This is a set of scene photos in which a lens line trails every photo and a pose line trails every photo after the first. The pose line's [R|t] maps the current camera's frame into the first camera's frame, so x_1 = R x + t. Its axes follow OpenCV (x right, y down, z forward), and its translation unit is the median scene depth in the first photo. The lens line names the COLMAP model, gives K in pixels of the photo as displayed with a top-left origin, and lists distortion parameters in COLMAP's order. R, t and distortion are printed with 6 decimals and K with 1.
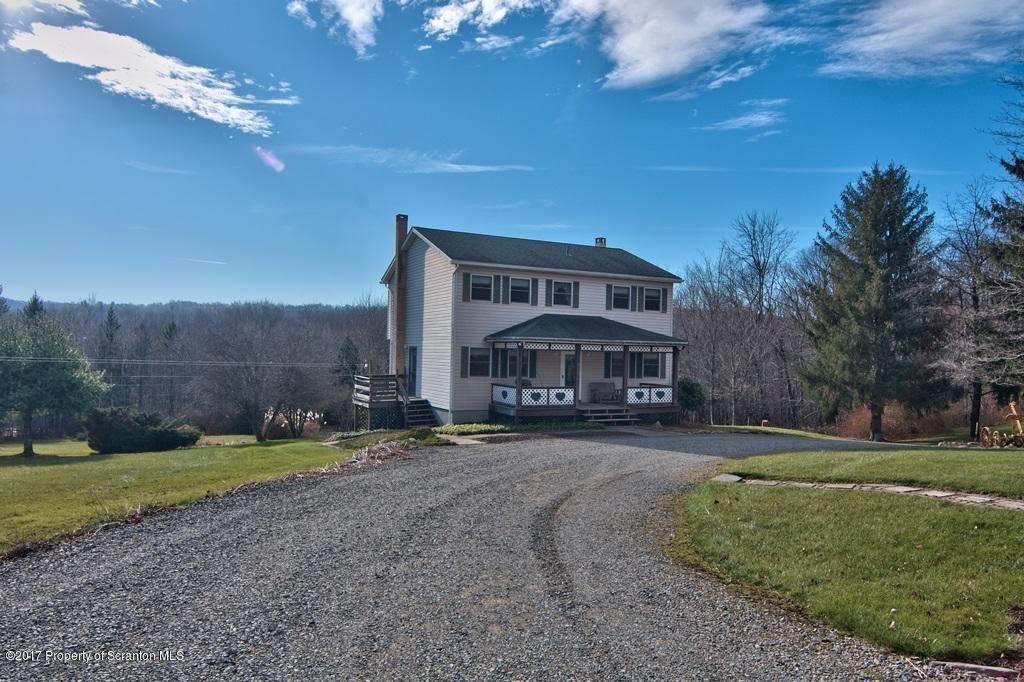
lens RADIAL K [[695.2, 0, 529.2], [0, 695.2, 337.3], [0, 0, 1]] dist [-0.000846, -0.038237]
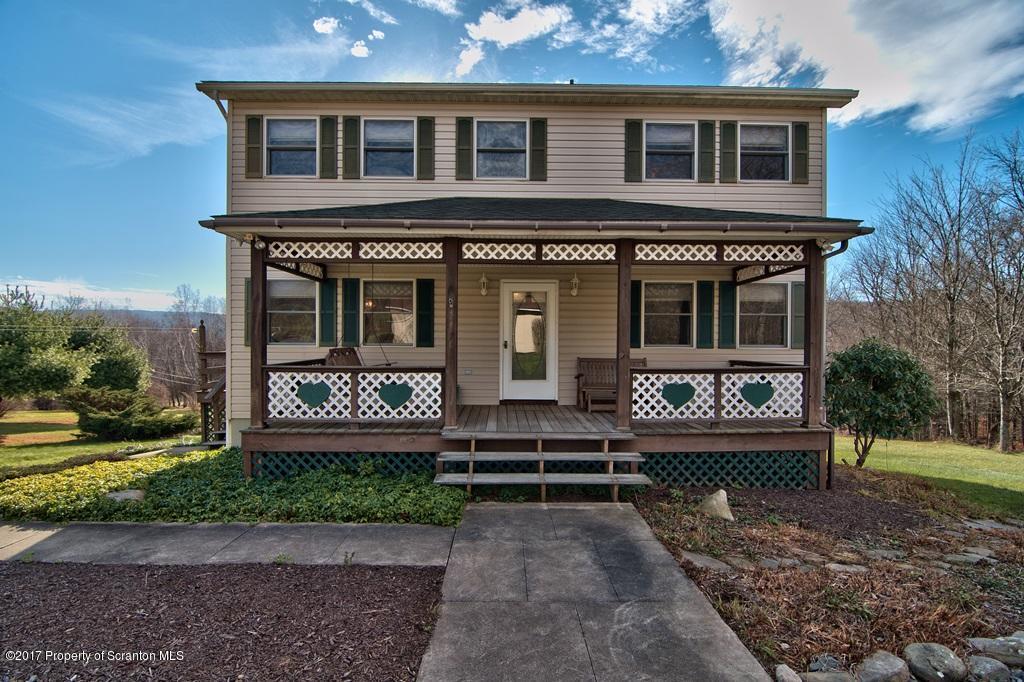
lens RADIAL K [[488.1, 0, 507.2], [0, 488.1, 348.2], [0, 0, 1]] dist [-0.005212, -0.008475]
pose [[0.889620, -0.015400, -0.456442, 0.189387], [0.026216, 0.999505, 0.017373, 0.054666], [0.455948, -0.027422, 0.889584, 0.749045]]
